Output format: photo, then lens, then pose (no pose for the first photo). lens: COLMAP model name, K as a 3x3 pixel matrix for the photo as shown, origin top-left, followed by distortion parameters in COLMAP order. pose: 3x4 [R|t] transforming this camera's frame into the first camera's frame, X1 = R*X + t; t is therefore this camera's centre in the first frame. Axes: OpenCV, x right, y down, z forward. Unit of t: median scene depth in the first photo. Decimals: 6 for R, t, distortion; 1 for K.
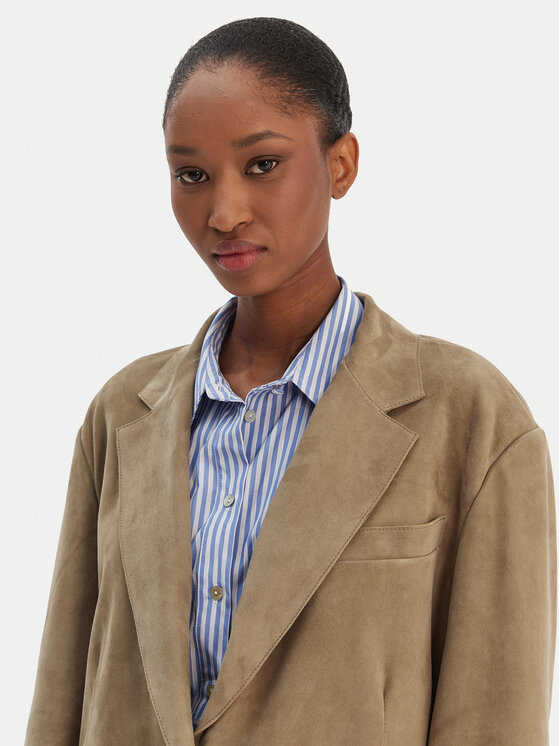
lens RADIAL K [[1119.5, 0, 280.0], [0, 1119.5, 373.0], [0, 0, 1]] dist [-0.138024, 0.019714]
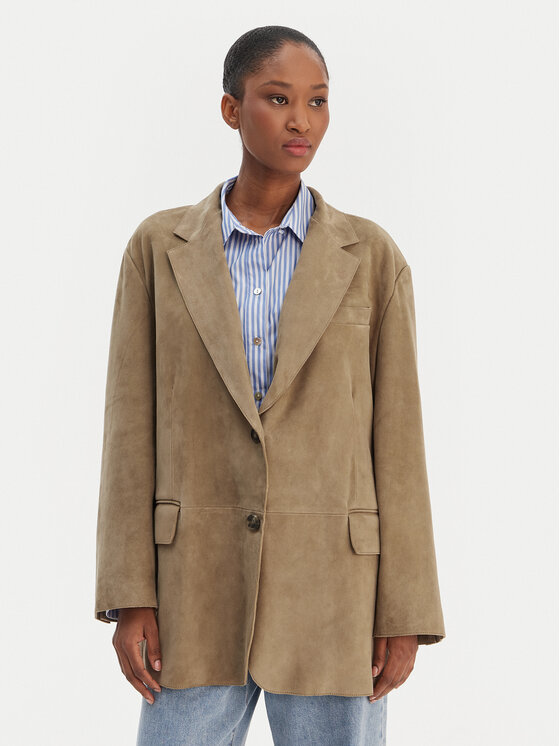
lens RADIAL K [[1301.0, 0, 280.0], [0, 1301.0, 373.0], [0, 0, 1]] dist [-0.015351, -0.051336]
pose [[0.883997, 0.051565, 0.464640, -0.939584], [-0.046809, 0.998667, -0.021773, 0.282023], [-0.465143, -0.002502, 0.885232, -0.784689]]
